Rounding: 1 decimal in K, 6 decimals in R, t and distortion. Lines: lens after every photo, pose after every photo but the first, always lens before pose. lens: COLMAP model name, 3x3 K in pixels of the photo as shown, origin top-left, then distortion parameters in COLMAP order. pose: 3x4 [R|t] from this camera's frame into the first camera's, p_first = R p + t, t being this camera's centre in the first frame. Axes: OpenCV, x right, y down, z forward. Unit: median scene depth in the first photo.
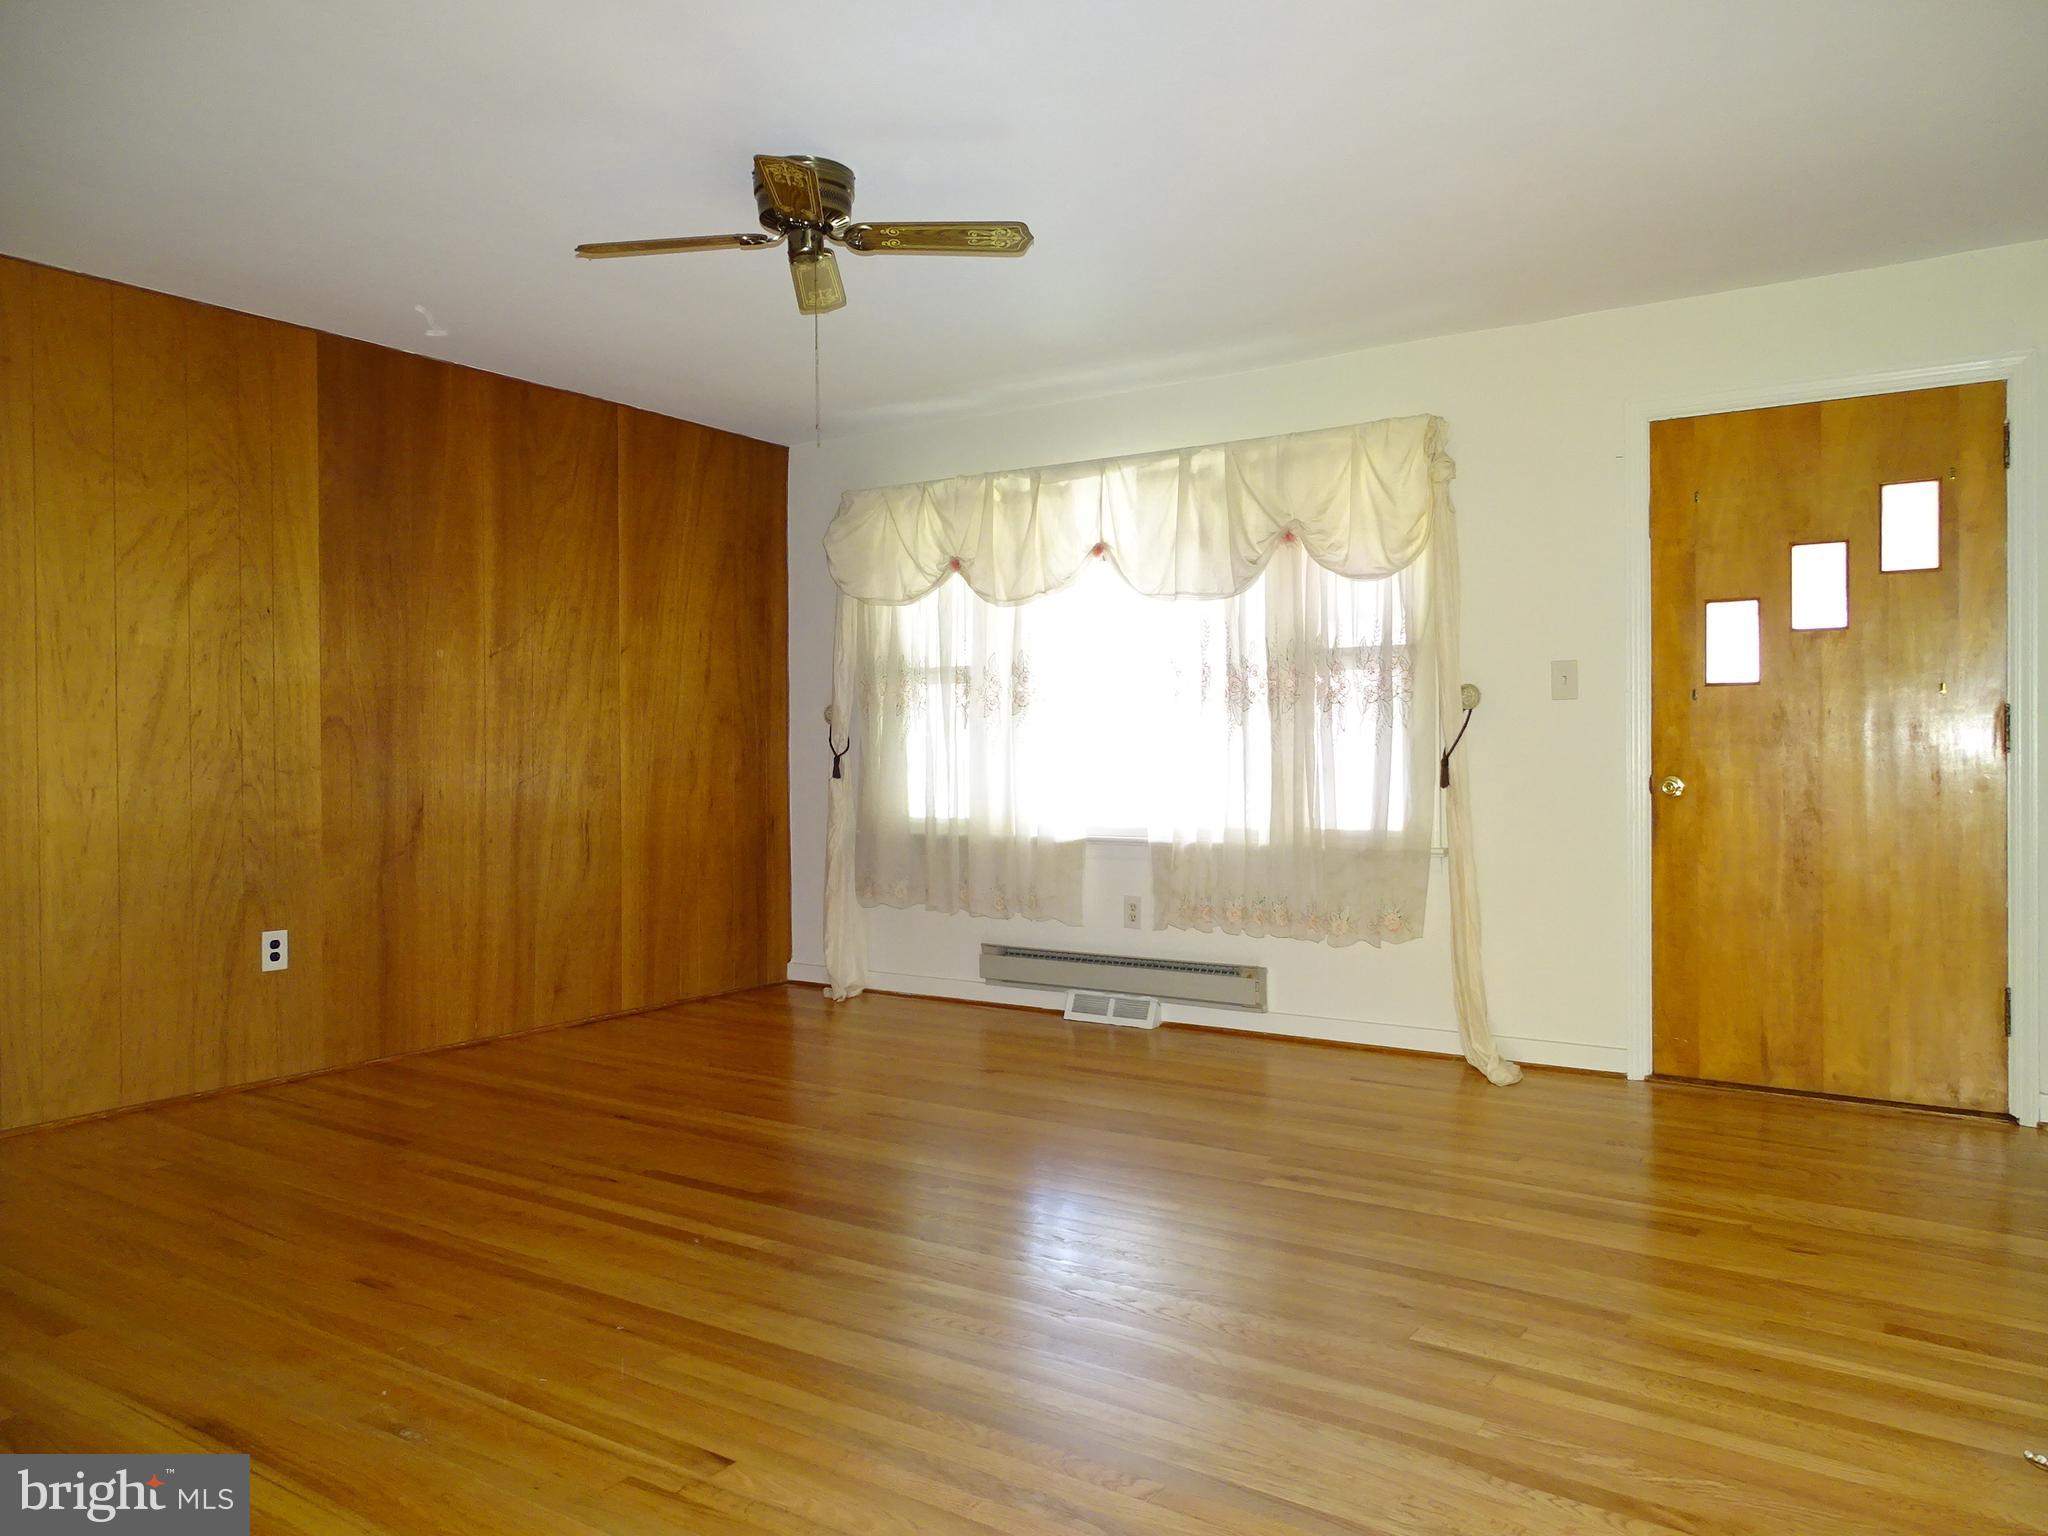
lens RADIAL K [[1451.2, 0, 1032.8], [0, 1451.2, 758.0], [0, 0, 1]] dist [0.006427, -0.001509]
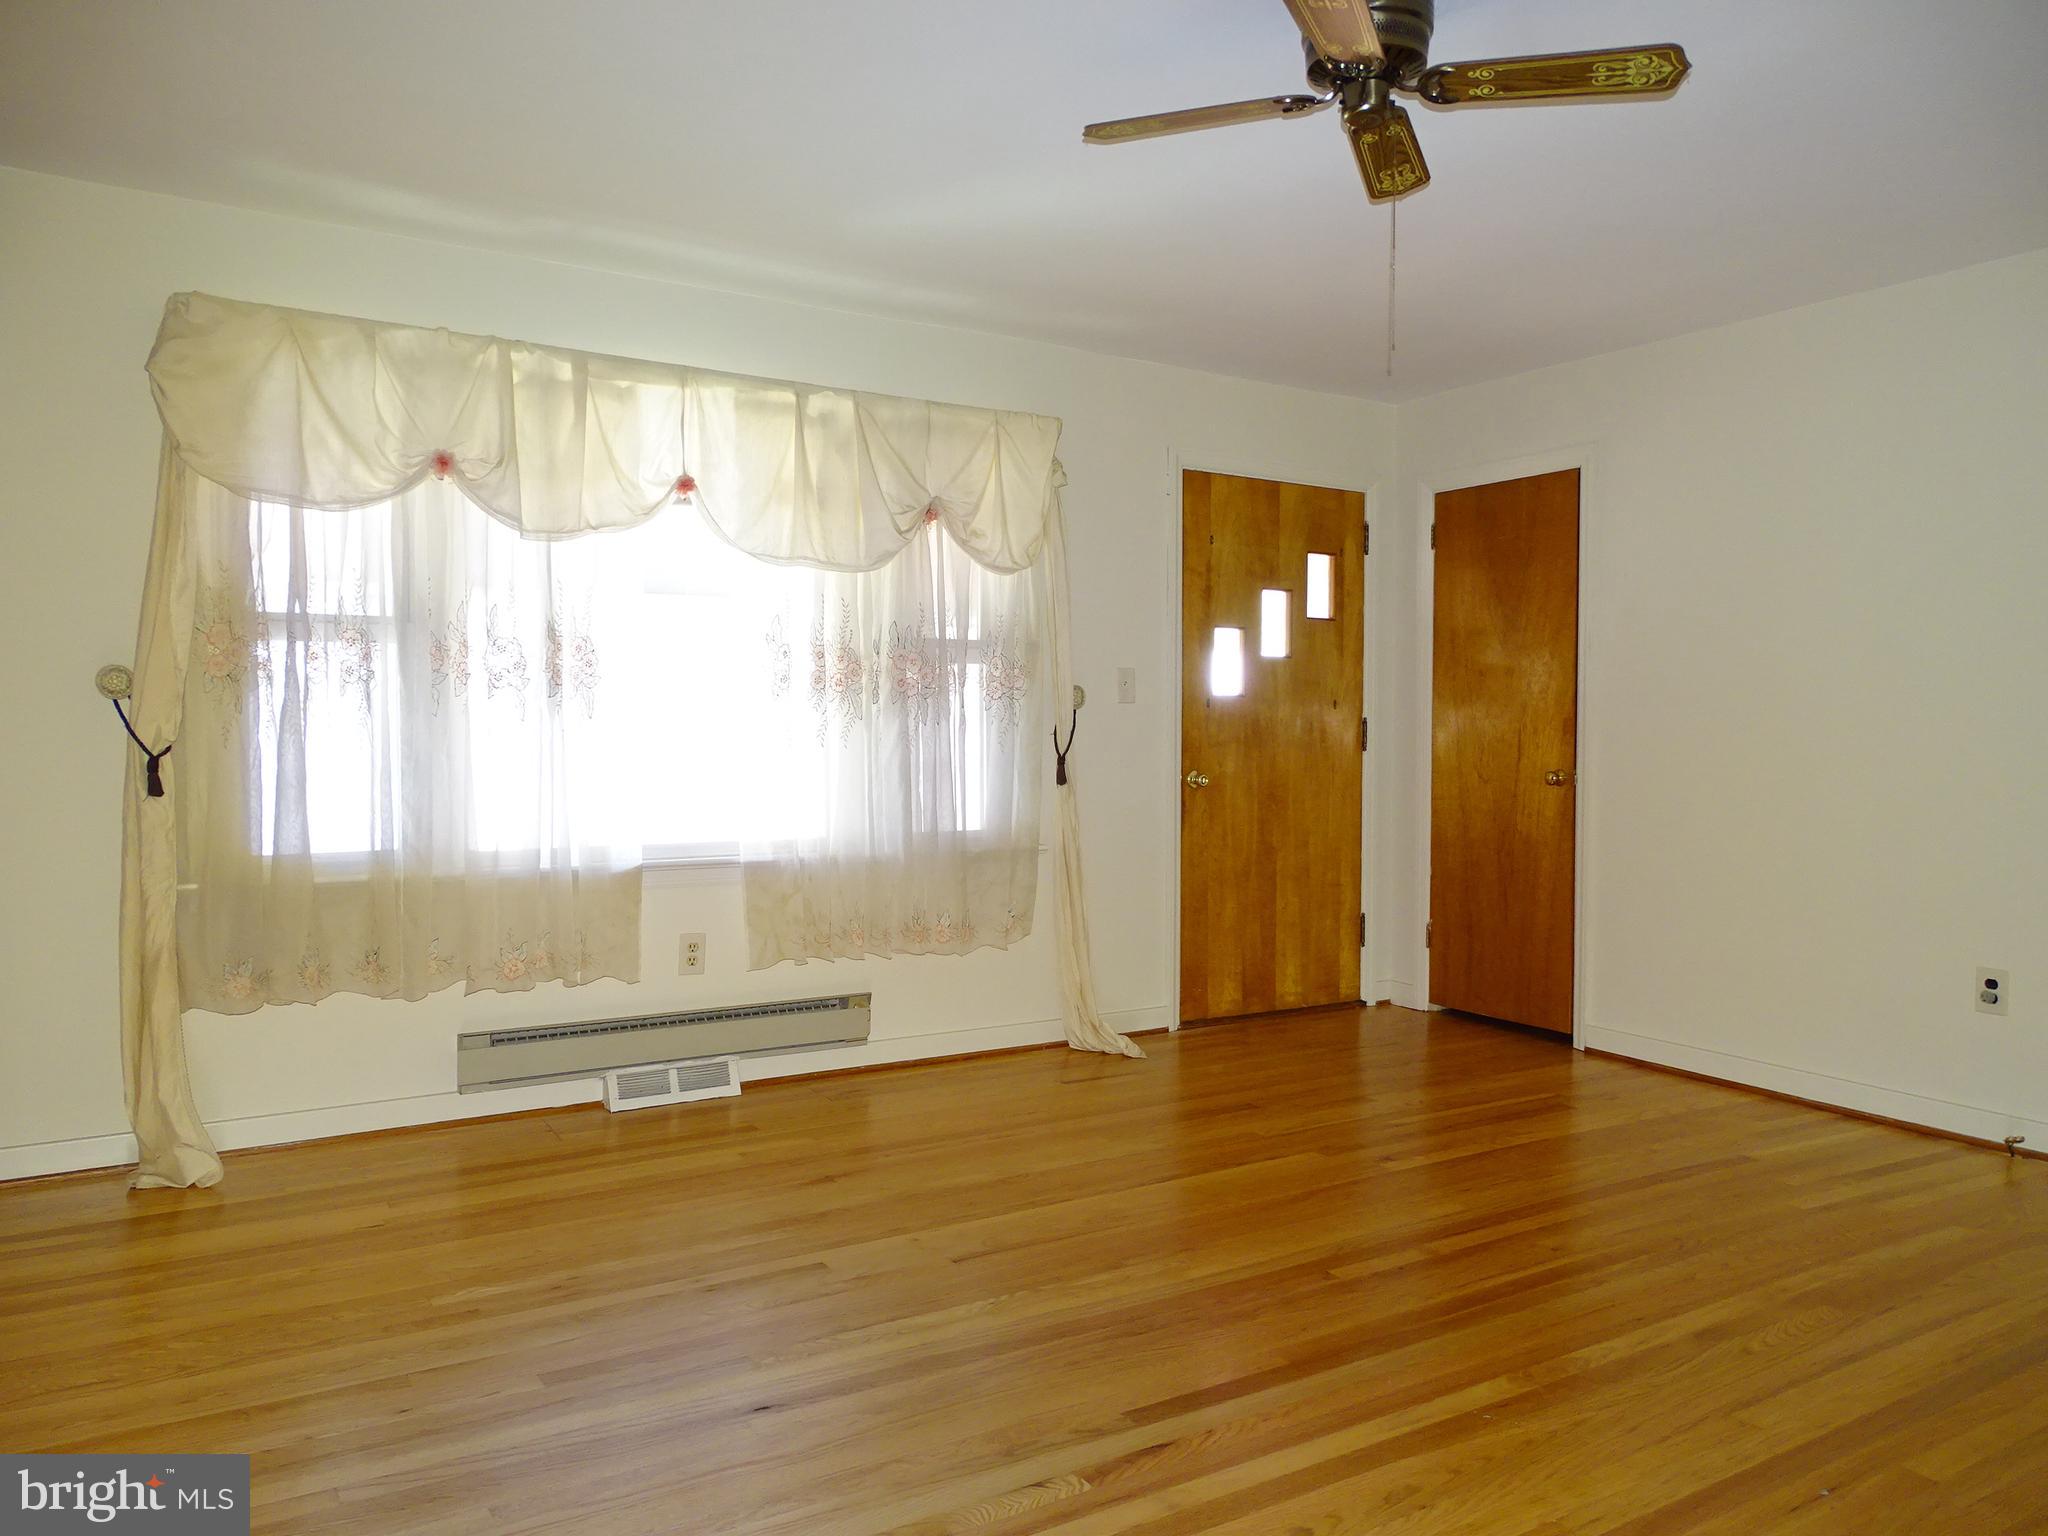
lens RADIAL K [[1451.2, 0, 1032.8], [0, 1451.2, 758.0], [0, 0, 1]] dist [0.006427, -0.001509]
pose [[0.418219, -0.009572, 0.908296, -0.607868], [-0.002381, 0.999929, 0.011634, -0.009675], [-0.908343, -0.007028, 0.418166, 0.544264]]
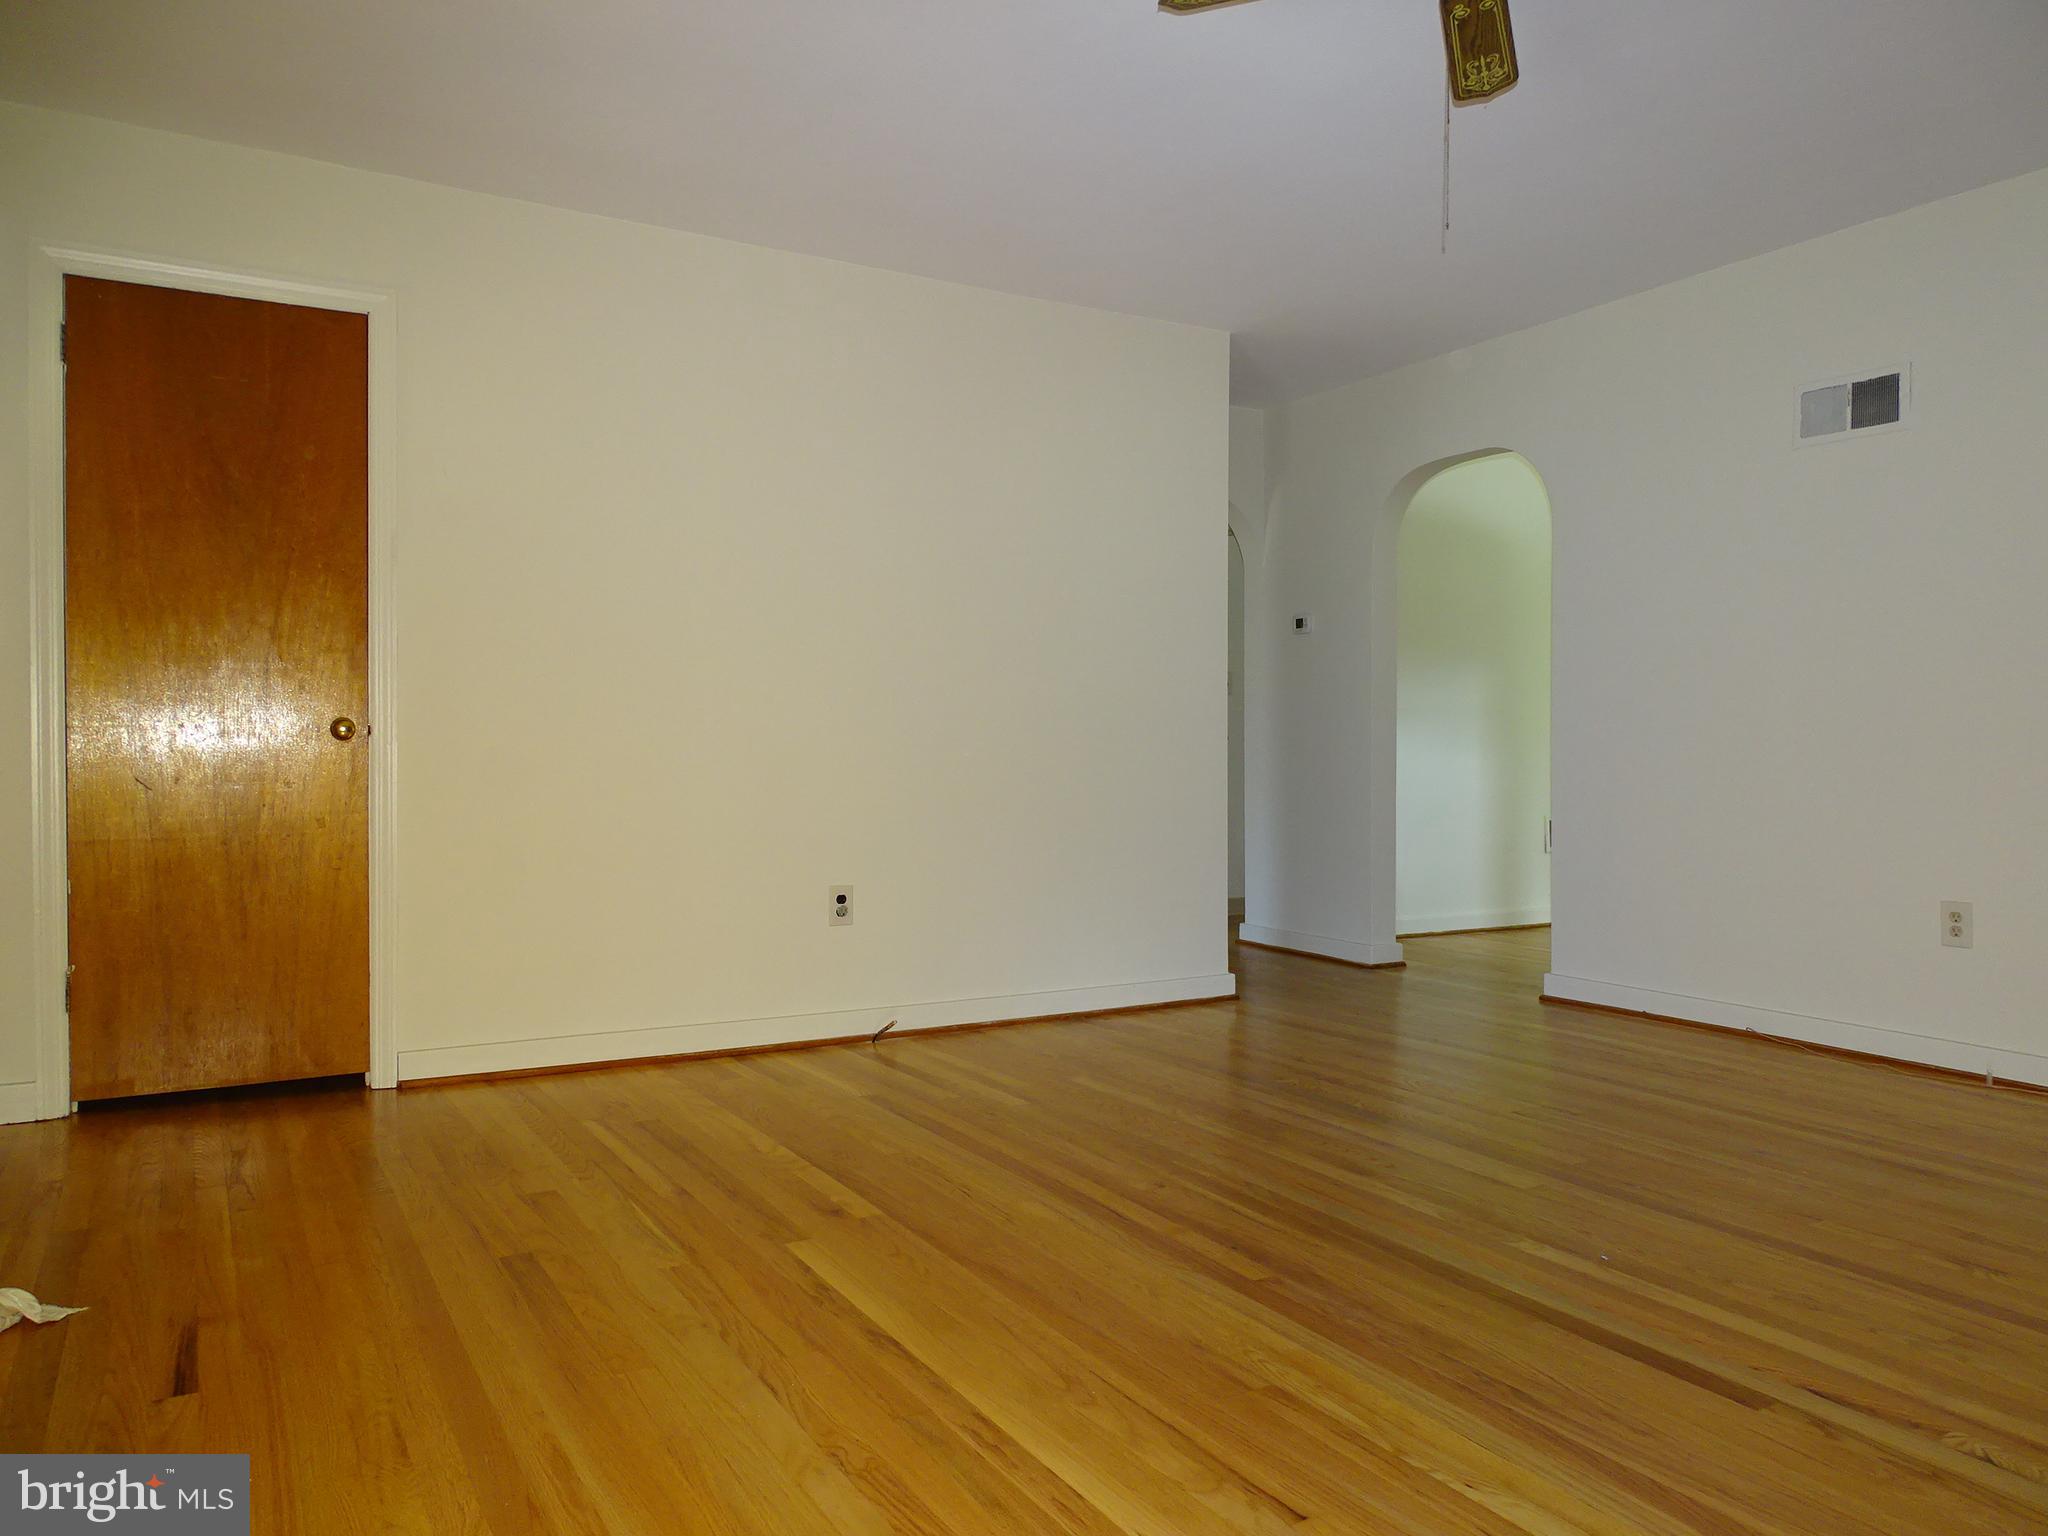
lens RADIAL K [[1459.2, 0, 1014.7], [0, 1459.2, 761.4], [0, 0, 1]] dist [0.003909, -0.002825]
pose [[-0.892381, -0.000752, 0.451283, -0.183545], [0.007468, 0.999837, 0.016434, 0.021317], [-0.451222, 0.018036, -0.892230, 1.139247]]
